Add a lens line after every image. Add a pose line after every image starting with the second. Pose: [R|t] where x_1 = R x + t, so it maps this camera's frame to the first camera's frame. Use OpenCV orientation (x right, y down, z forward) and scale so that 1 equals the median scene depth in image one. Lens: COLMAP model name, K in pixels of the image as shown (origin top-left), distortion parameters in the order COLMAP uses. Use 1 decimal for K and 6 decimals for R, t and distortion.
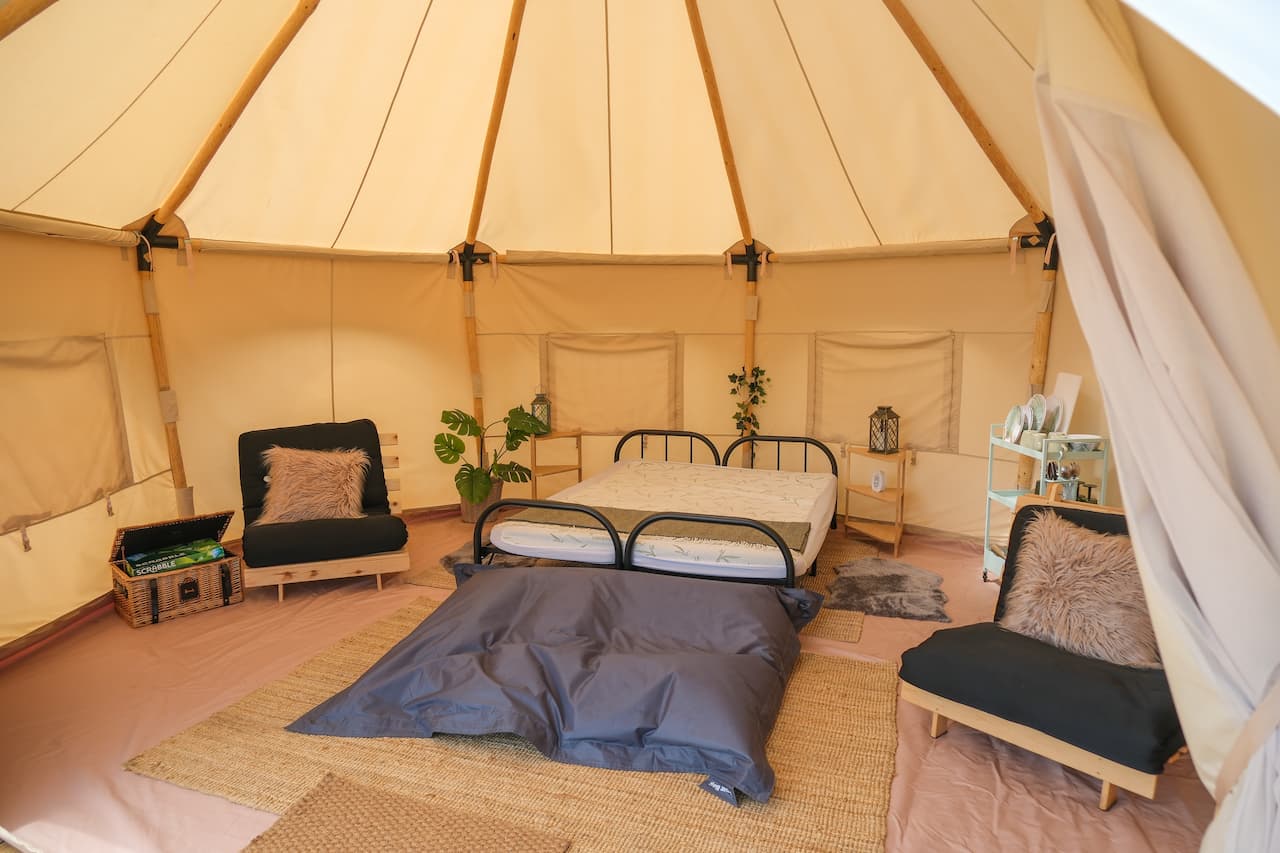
lens RADIAL K [[799.1, 0, 639.9], [0, 799.1, 434.2], [0, 0, 1]] dist [-0.022360, 0.003289]
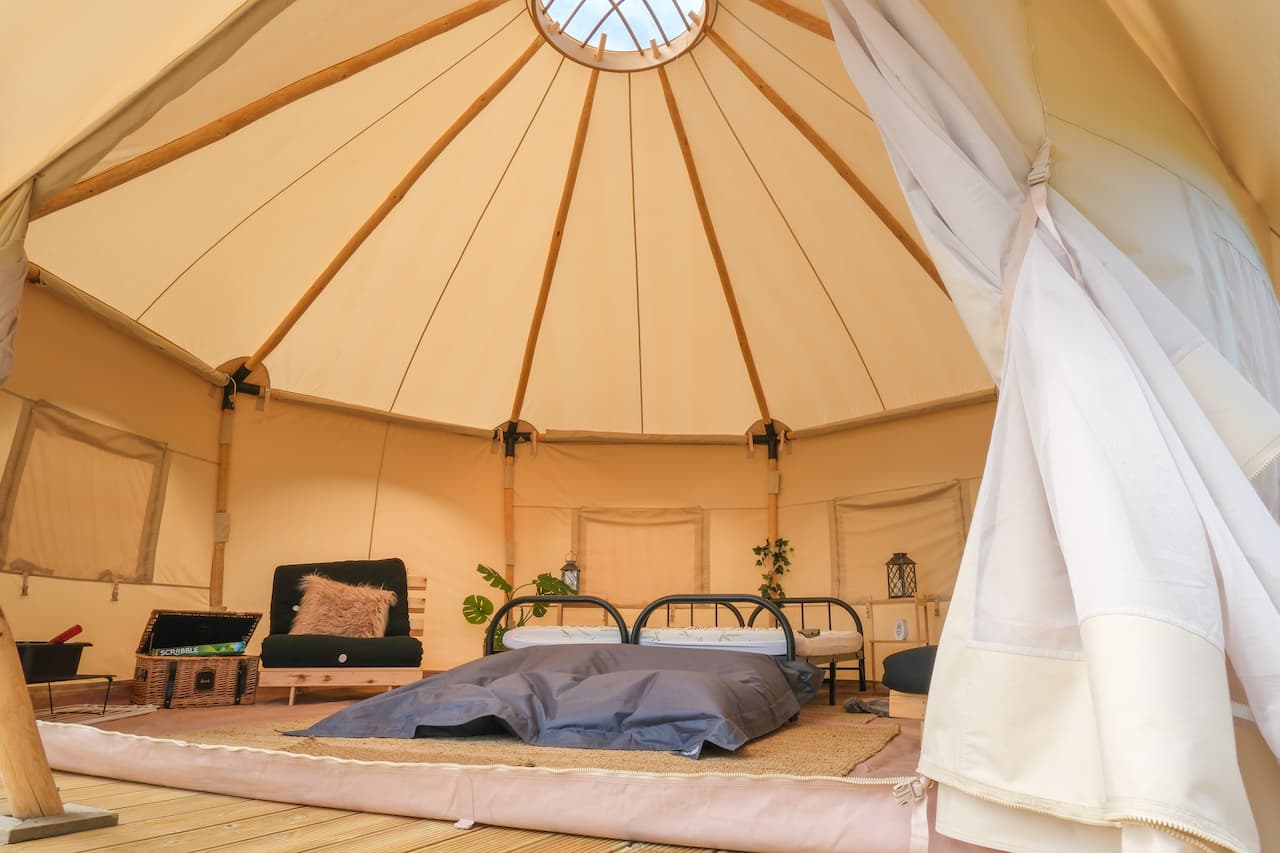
lens RADIAL K [[826.6, 0, 663.0], [0, 826.6, 443.9], [0, 0, 1]] dist [-0.040315, 0.028173]
pose [[0.998739, -0.000013, -0.050203, 0.051299], [-0.018515, 0.929410, -0.368584, 0.208482], [0.046664, 0.369049, 0.928238, -0.041982]]
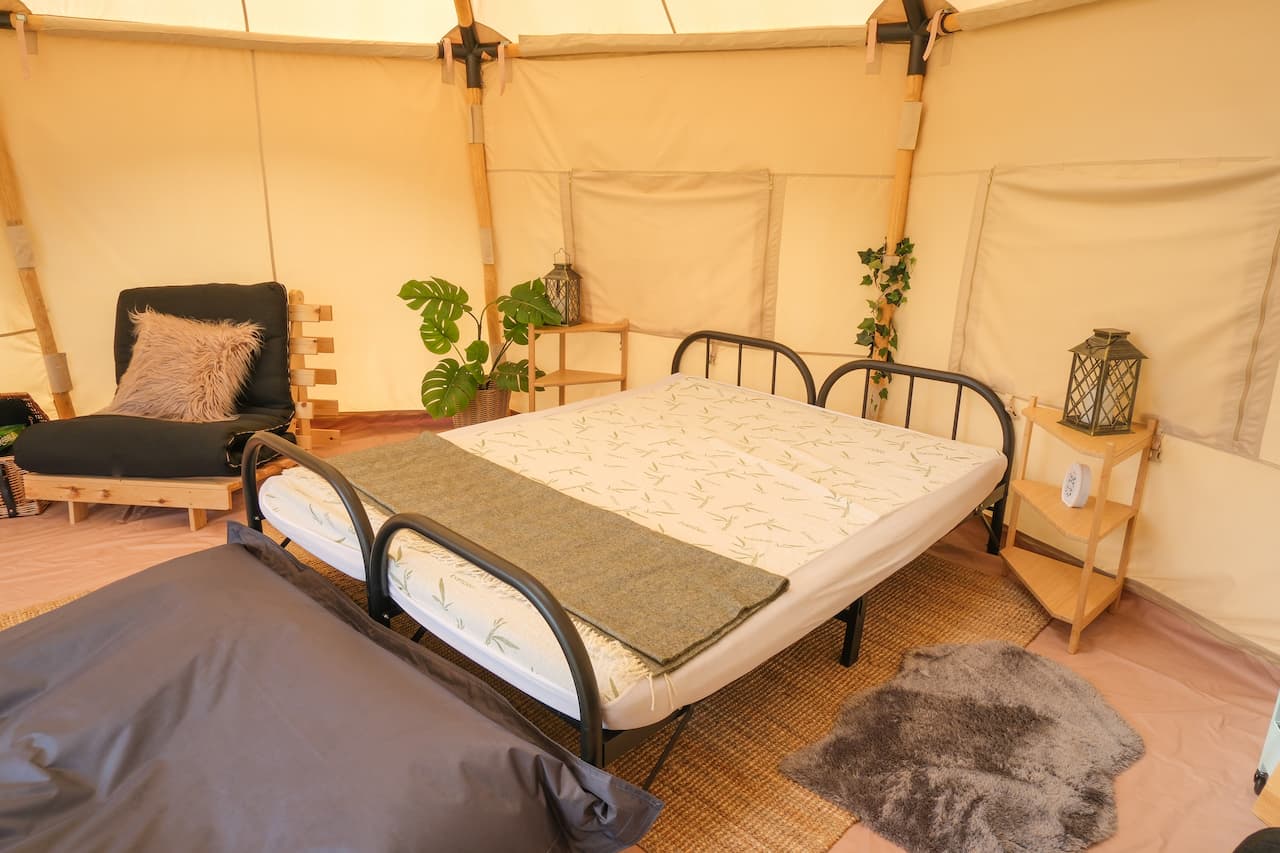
lens RADIAL K [[799.1, 0, 639.9], [0, 799.1, 434.2], [0, 0, 1]] dist [-0.022360, 0.003289]
pose [[0.909328, 0.141444, -0.391300, 0.224373], [-0.083685, 0.983400, 0.160998, -0.024212], [0.407576, -0.113654, 0.906071, 0.426390]]
